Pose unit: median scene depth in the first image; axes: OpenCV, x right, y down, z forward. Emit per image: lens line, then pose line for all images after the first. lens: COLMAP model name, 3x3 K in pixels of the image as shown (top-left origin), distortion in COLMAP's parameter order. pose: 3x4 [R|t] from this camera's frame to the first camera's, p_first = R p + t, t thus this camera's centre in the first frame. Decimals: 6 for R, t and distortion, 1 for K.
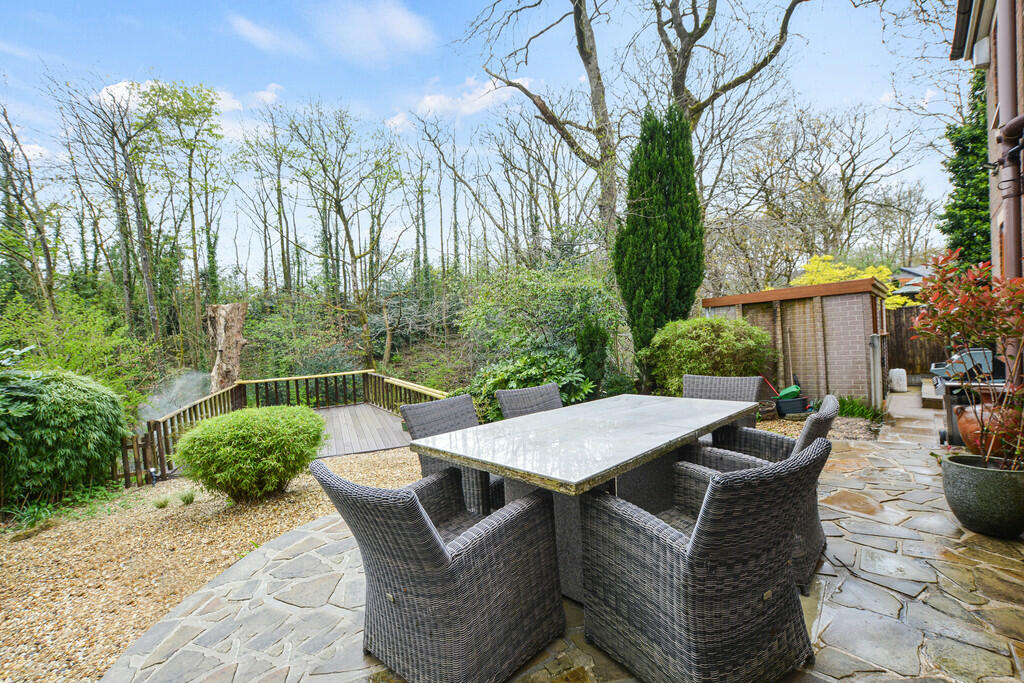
lens RADIAL K [[455.2, 0, 519.3], [0, 455.2, 346.6], [0, 0, 1]] dist [-0.031014, 0.000237]
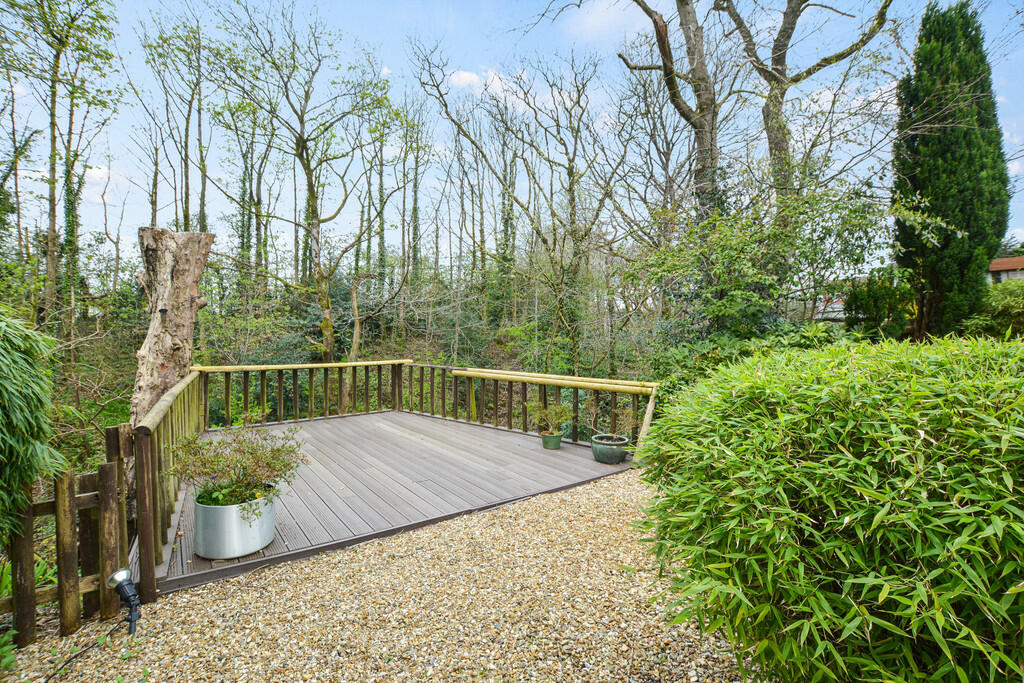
lens RADIAL K [[446.4, 0, 510.8], [0, 446.4, 352.7], [0, 0, 1]] dist [-0.017772, 0.000138]
pose [[0.968800, 0.038853, 0.244780, -0.377418], [-0.030357, 0.998802, -0.038392, 0.068768], [-0.245978, 0.029763, 0.968818, 0.362597]]
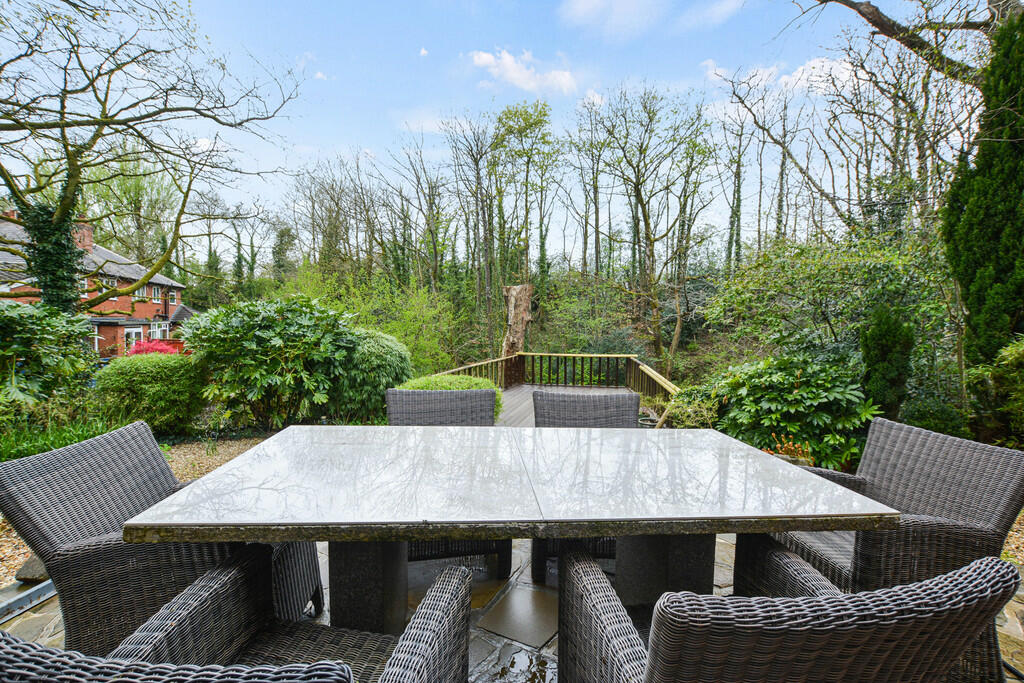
lens RADIAL K [[450.6, 0, 512.0], [0, 450.6, 341.5], [0, 0, 1]] dist [-0.020999, 0.000220]
pose [[0.759153, 0.086927, -0.645082, 0.108817], [-0.072547, 0.996167, 0.048860, -0.006223], [0.646857, 0.009706, 0.762550, 0.097727]]
